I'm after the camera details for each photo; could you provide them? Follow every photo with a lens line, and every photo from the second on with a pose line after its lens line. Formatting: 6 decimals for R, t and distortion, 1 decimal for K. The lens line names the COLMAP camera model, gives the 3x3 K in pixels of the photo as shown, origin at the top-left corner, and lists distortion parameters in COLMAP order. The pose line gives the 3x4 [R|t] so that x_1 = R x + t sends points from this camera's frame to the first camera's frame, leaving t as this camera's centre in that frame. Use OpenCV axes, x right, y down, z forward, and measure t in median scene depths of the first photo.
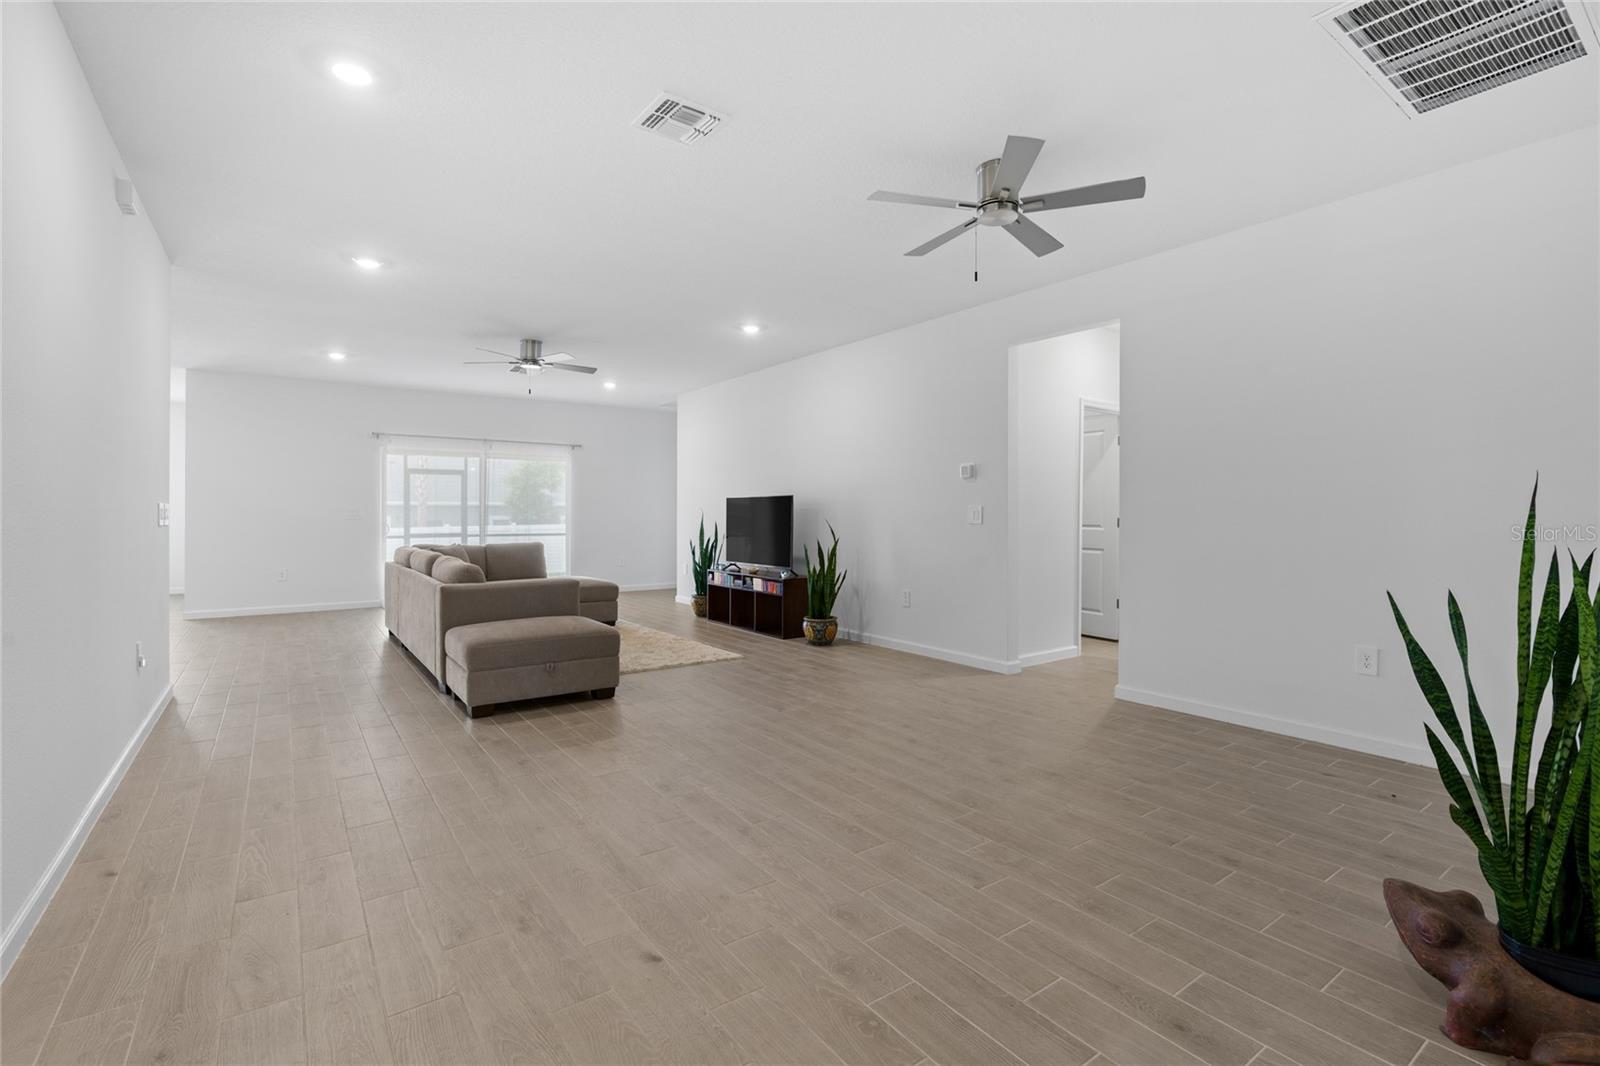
lens RADIAL K [[723.6, 0, 797.8], [0, 723.6, 522.6], [0, 0, 1]] dist [-0.002988, 0.000392]
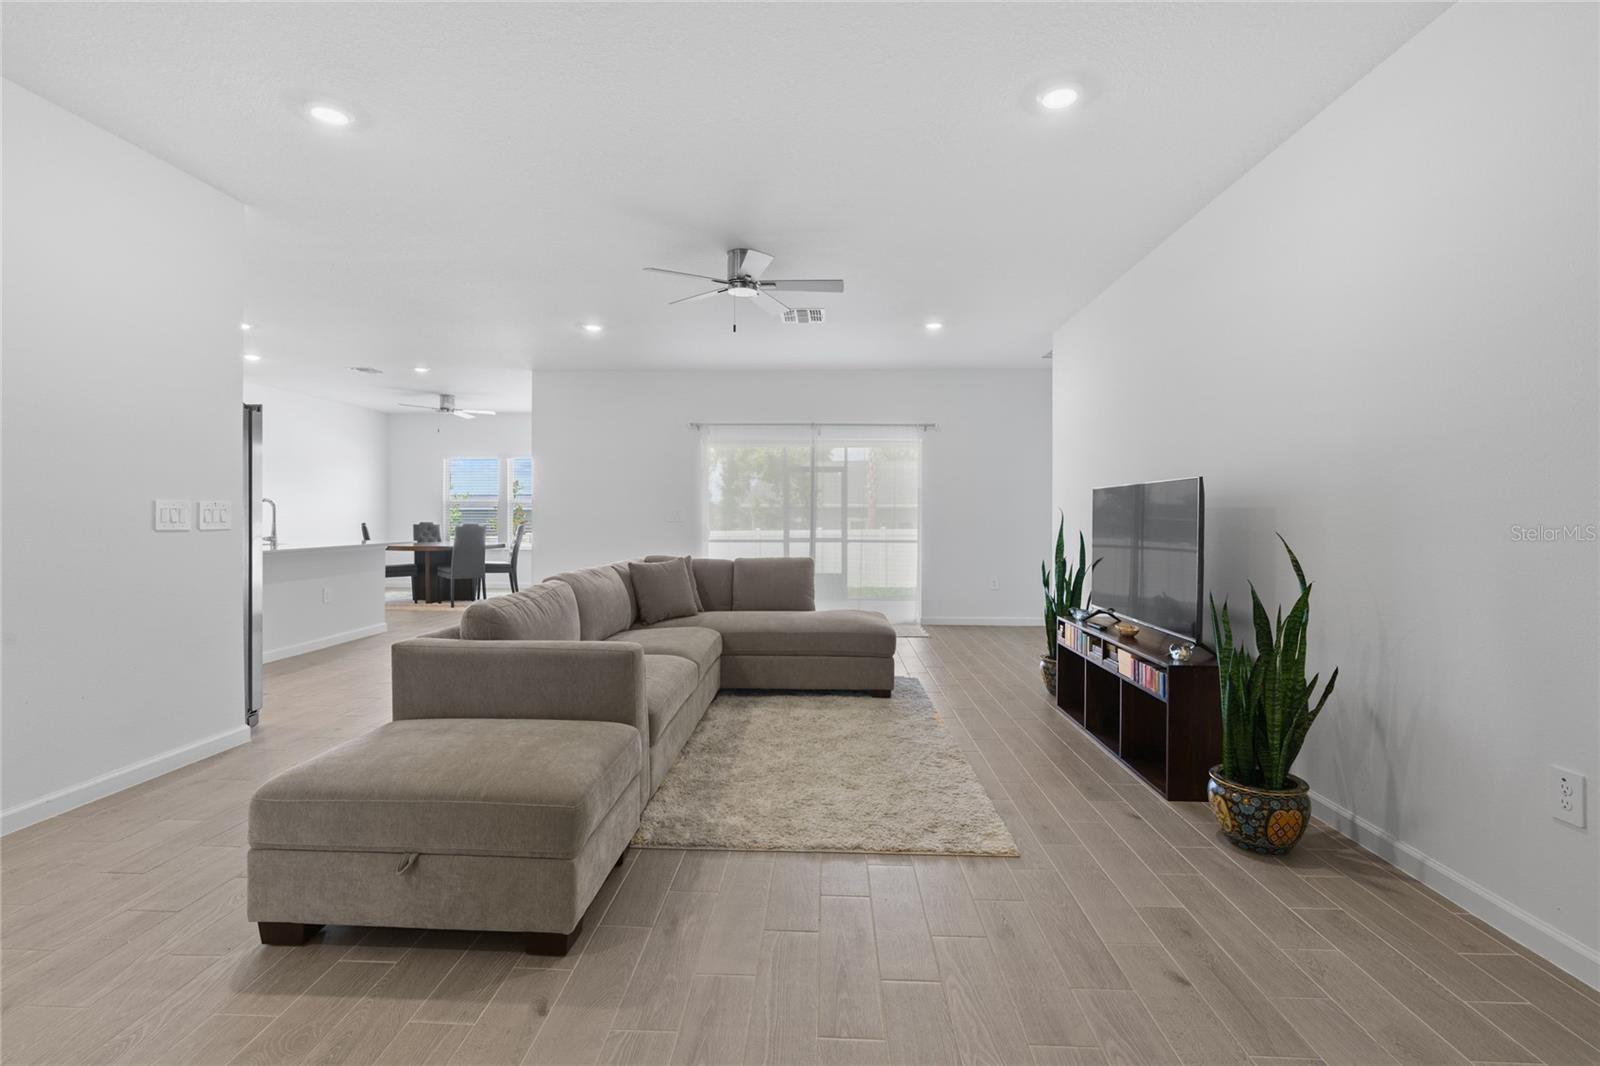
lens RADIAL K [[723.6, 0, 795.3], [0, 723.6, 520.0], [0, 0, 1]] dist [-0.002988, 0.000392]
pose [[0.786850, 0.007069, -0.617104, 0.075413], [-0.011306, 0.999932, -0.002961, -0.007574], [0.617041, 0.009307, 0.786876, 0.525115]]
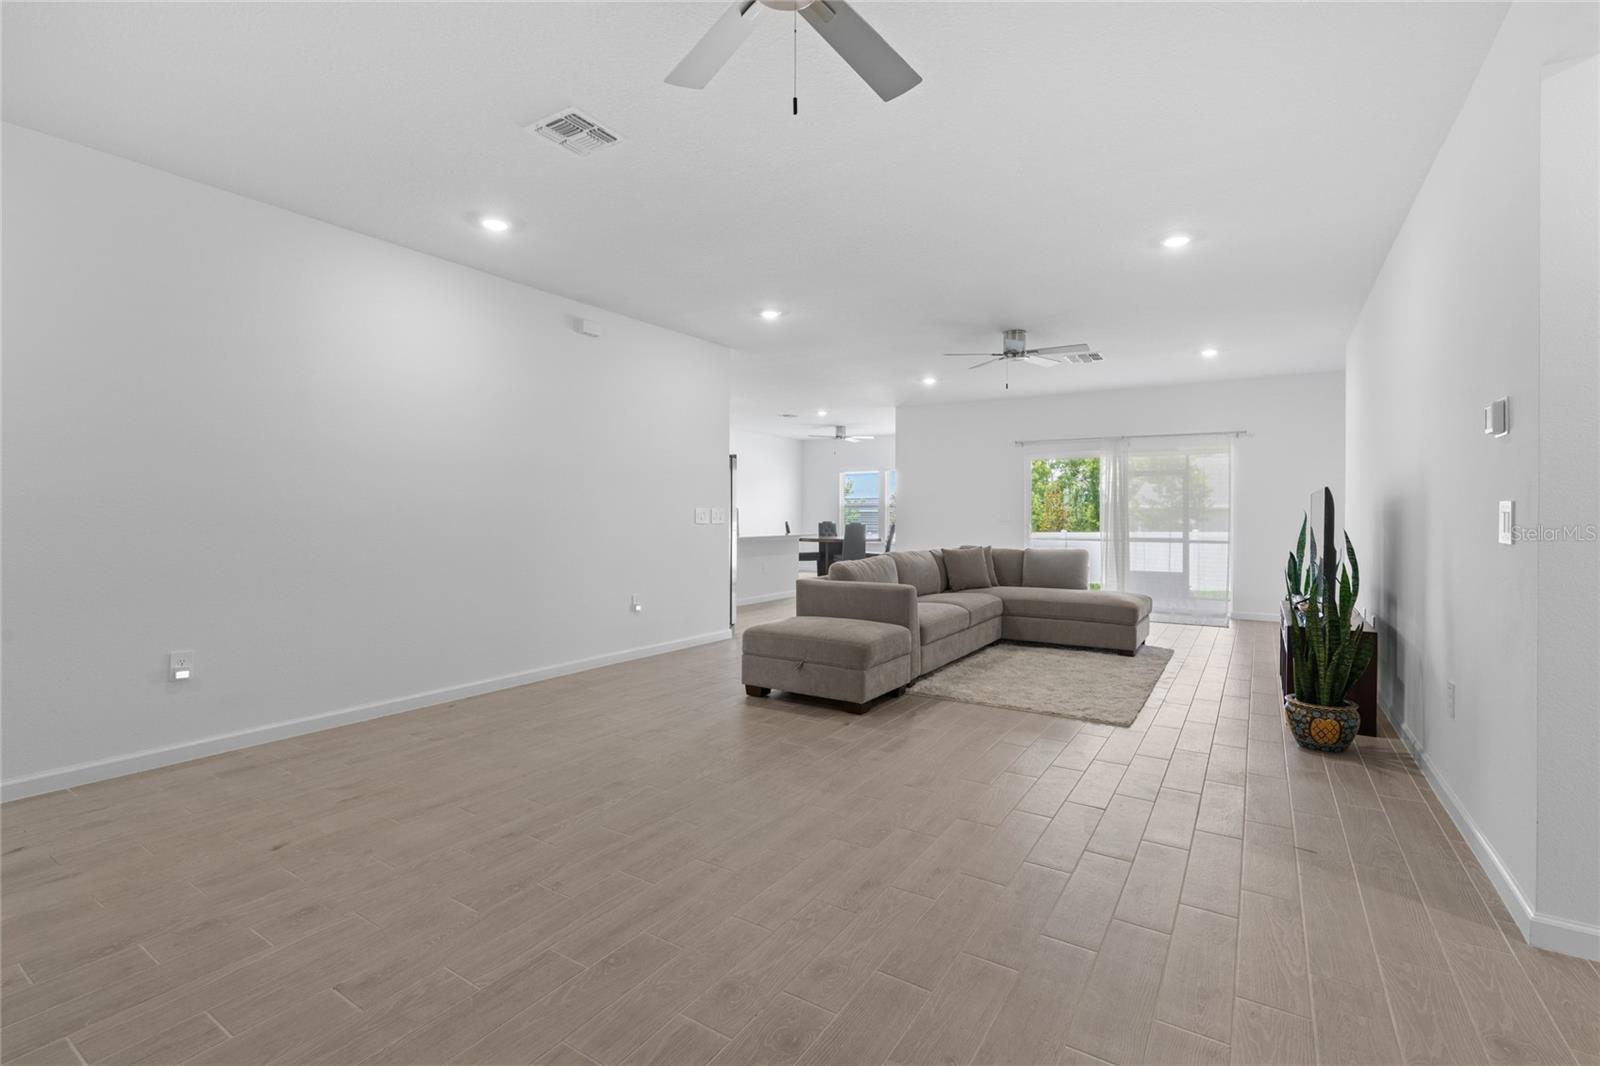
lens RADIAL K [[723.6, 0, 793.5], [0, 723.6, 525.2], [0, 0, 1]] dist [-0.002988, 0.000392]
pose [[0.365755, 0.014746, -0.930594, 0.401795], [-0.015939, 0.999827, 0.009579, -0.006182], [0.930575, 0.011330, 0.365927, 0.404267]]
